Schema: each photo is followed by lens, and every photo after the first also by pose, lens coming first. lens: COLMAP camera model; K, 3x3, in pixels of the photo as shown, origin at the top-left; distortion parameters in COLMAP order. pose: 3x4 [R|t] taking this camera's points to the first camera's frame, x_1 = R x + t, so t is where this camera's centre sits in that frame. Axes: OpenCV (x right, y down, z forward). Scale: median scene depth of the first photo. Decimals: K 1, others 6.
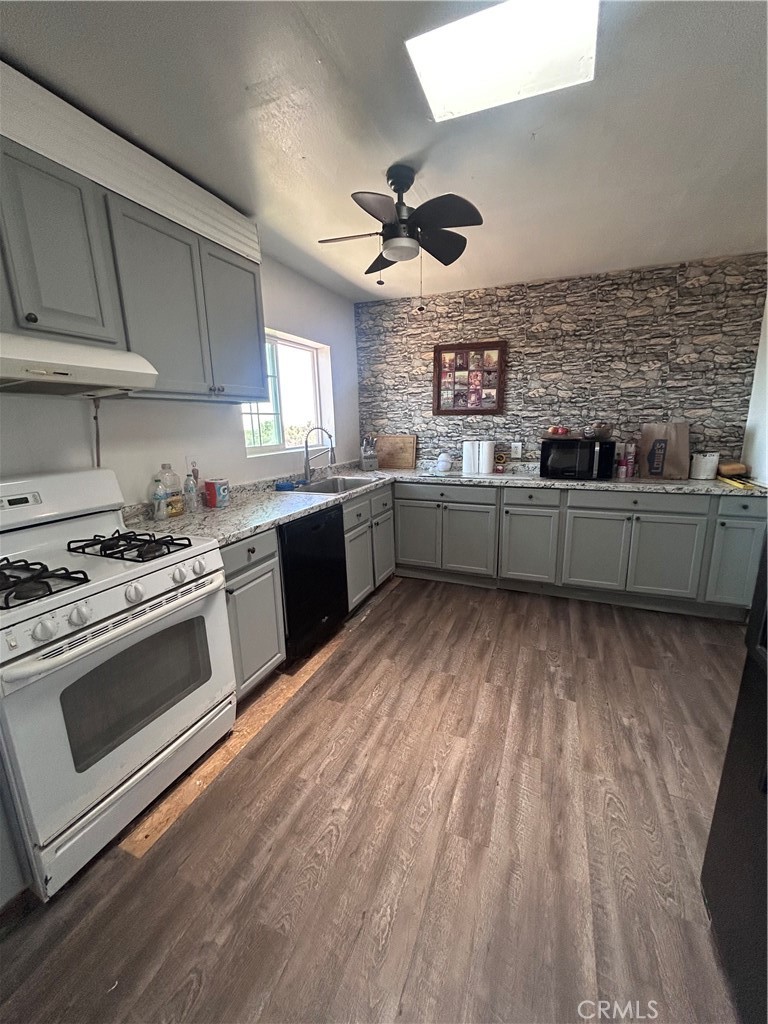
lens RADIAL K [[414.8, 0, 386.5], [0, 414.8, 512.5], [0, 0, 1]] dist [-0.003696, 0.003756]
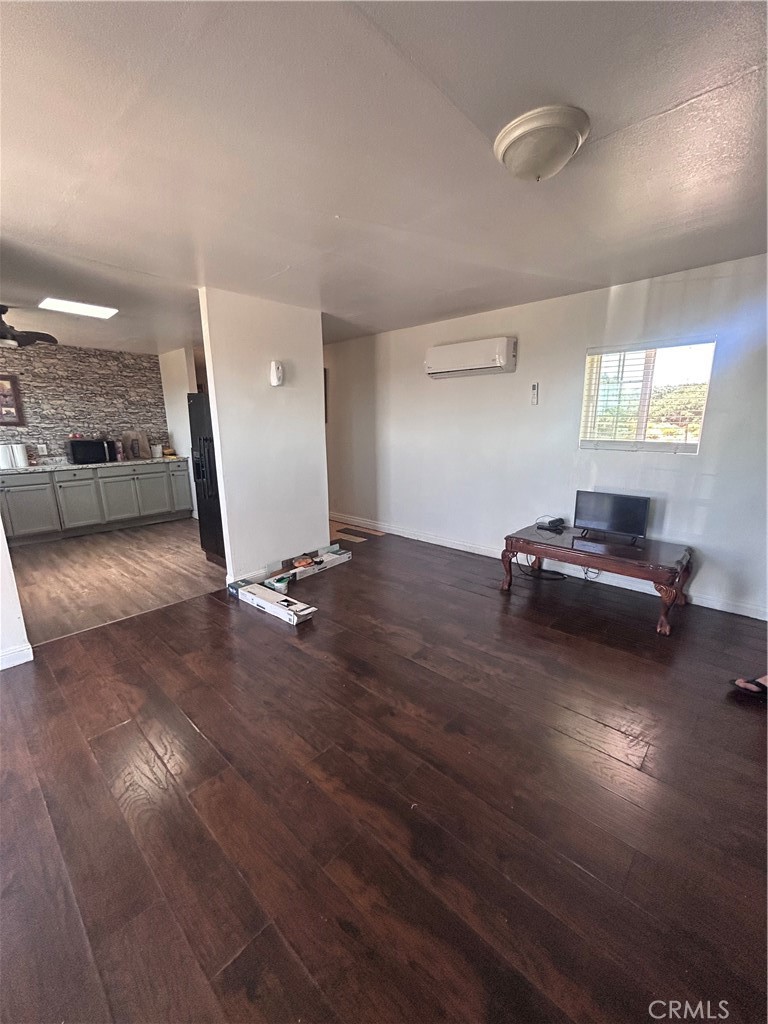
lens RADIAL K [[414.8, 0, 384.5], [0, 414.8, 512.6], [0, 0, 1]] dist [-0.003696, 0.003756]
pose [[0.342777, -0.191163, 0.919761, -0.962257], [0.202286, 0.971129, 0.126451, 0.183539], [-0.917379, 0.142710, 0.371550, -0.919467]]
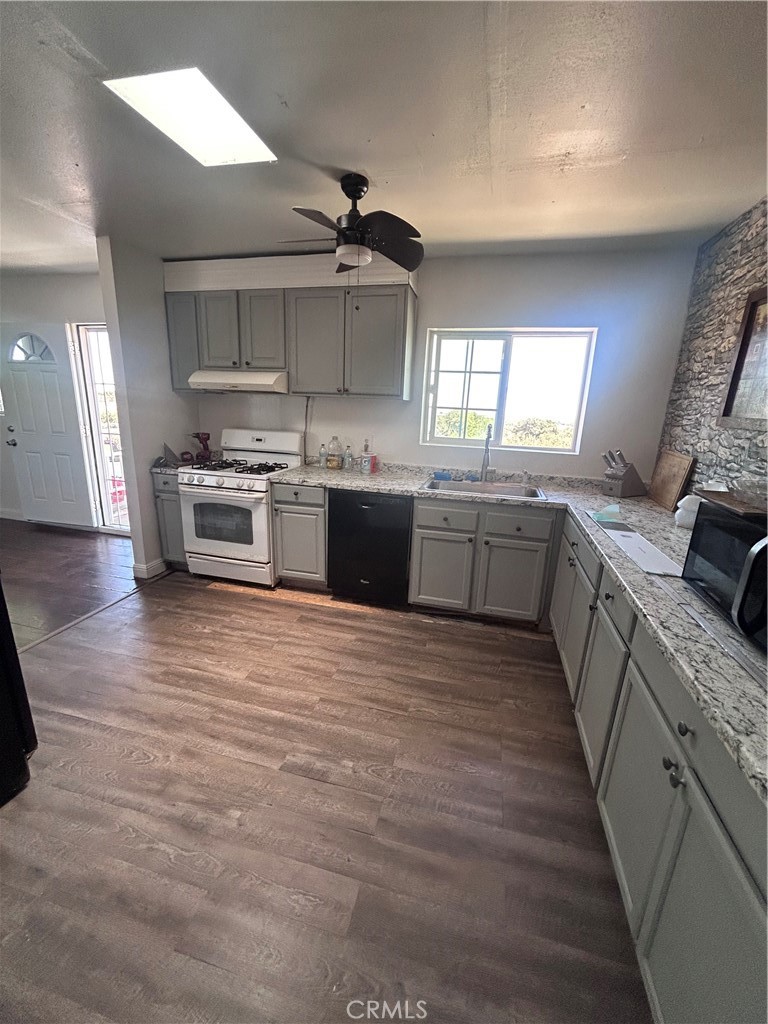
lens RADIAL K [[414.8, 0, 383.3], [0, 414.8, 512.1], [0, 0, 1]] dist [-0.003696, 0.003756]
pose [[0.132591, 0.273224, -0.952769, 0.901992], [-0.255271, 0.938242, 0.233534, -0.213926], [0.957735, 0.212250, 0.194149, 0.744557]]
